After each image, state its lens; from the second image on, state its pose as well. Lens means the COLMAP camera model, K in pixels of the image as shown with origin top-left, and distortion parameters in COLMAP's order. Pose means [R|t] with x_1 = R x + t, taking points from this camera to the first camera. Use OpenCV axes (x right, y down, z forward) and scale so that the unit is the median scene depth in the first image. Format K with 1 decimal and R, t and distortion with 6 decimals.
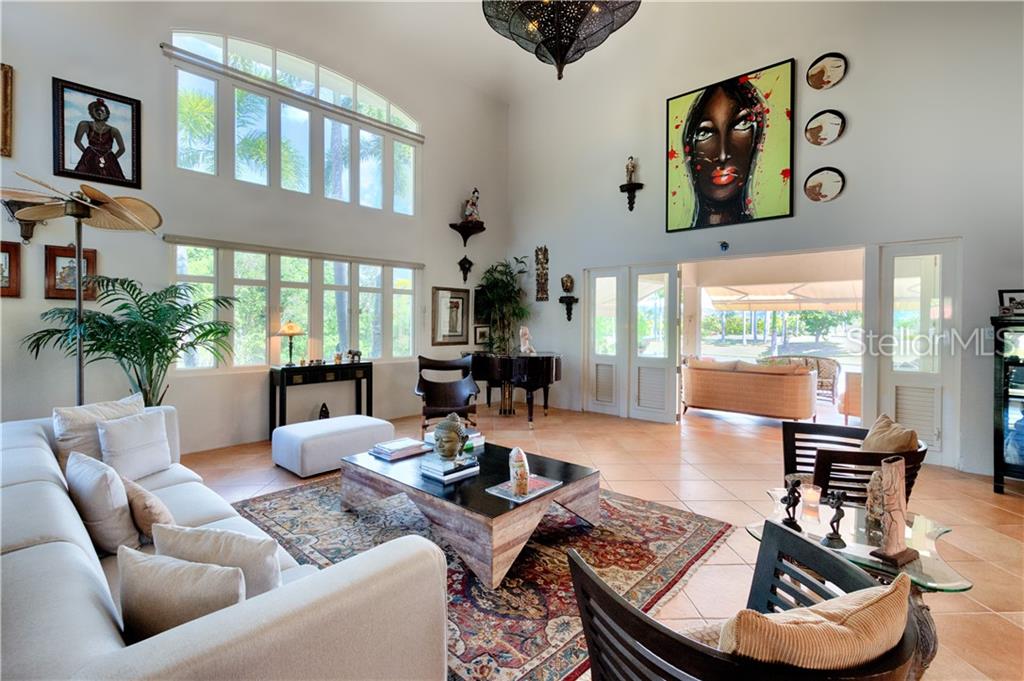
lens RADIAL K [[469.2, 0, 513.1], [0, 469.2, 331.6], [0, 0, 1]] dist [0.000968, -0.000695]
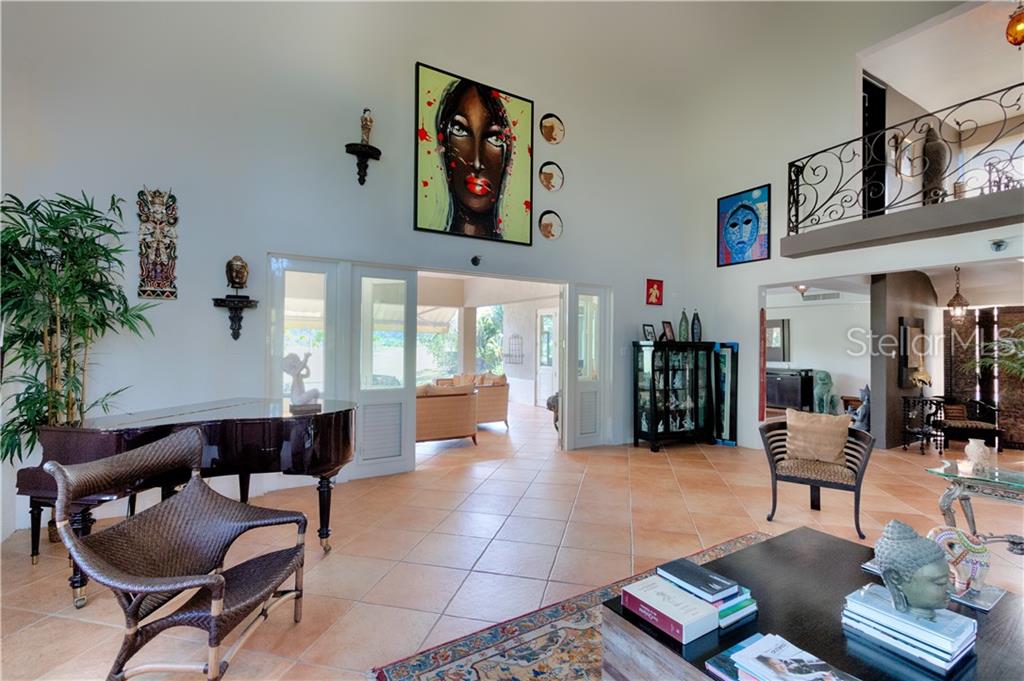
lens RADIAL K [[469.2, 0, 514.5], [0, 469.2, 343.1], [0, 0, 1]] dist [0.000968, -0.000695]
pose [[0.274956, -0.000092, 0.961457, -0.411087], [0.011208, 0.999932, -0.003109, -0.016720], [-0.961392, 0.011631, 0.274938, 0.665186]]
